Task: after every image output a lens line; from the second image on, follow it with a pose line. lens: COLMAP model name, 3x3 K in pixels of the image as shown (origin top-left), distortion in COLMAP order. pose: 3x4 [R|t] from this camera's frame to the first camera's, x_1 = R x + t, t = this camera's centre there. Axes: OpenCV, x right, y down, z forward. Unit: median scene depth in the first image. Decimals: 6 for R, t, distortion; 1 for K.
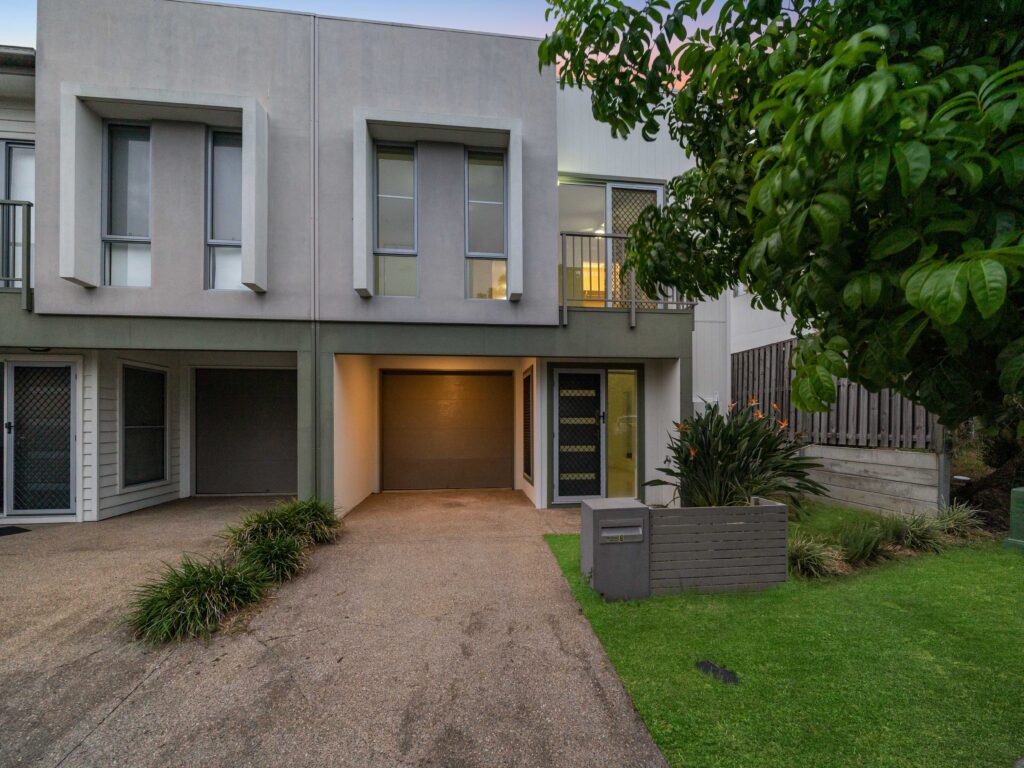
lens RADIAL K [[398.4, 0, 512.4], [0, 398.4, 416.3], [0, 0, 1]] dist [-0.002686, -0.000199]
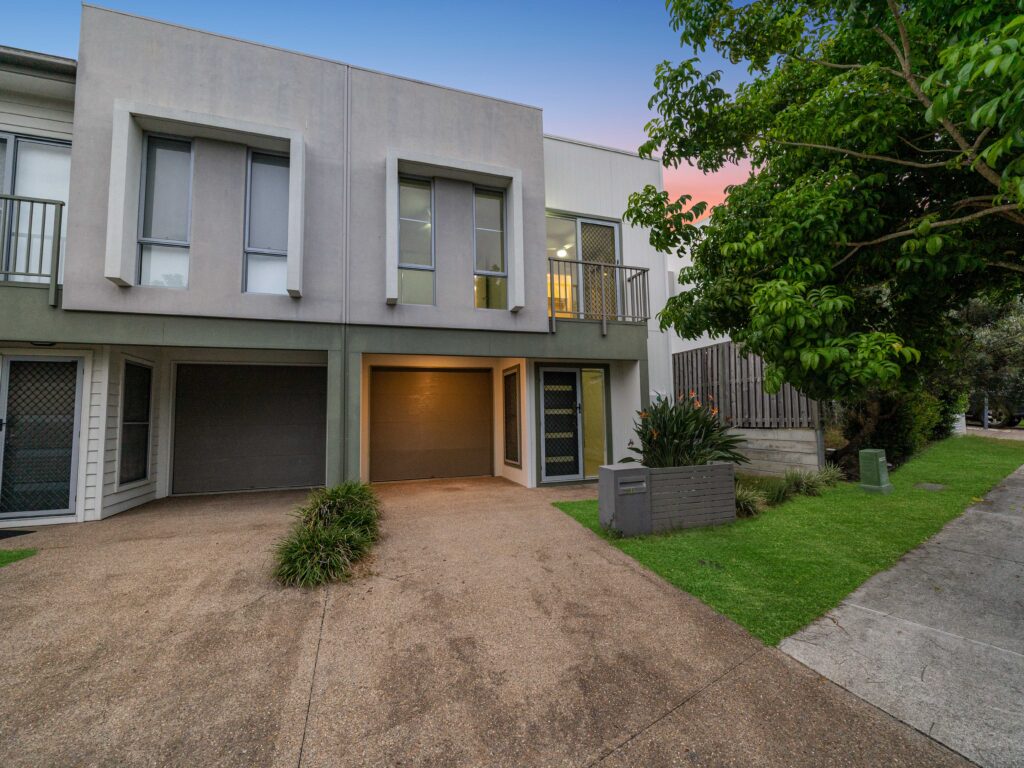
lens RADIAL K [[422.6, 0, 512.0], [0, 422.6, 384.0], [0, 0, 1]] dist [0.001811, -0.000121]
pose [[0.978555, 0.000694, 0.205984, -0.275556], [0.014008, 0.997455, -0.069905, 0.018690], [-0.205509, 0.071291, 0.976055, -0.240763]]
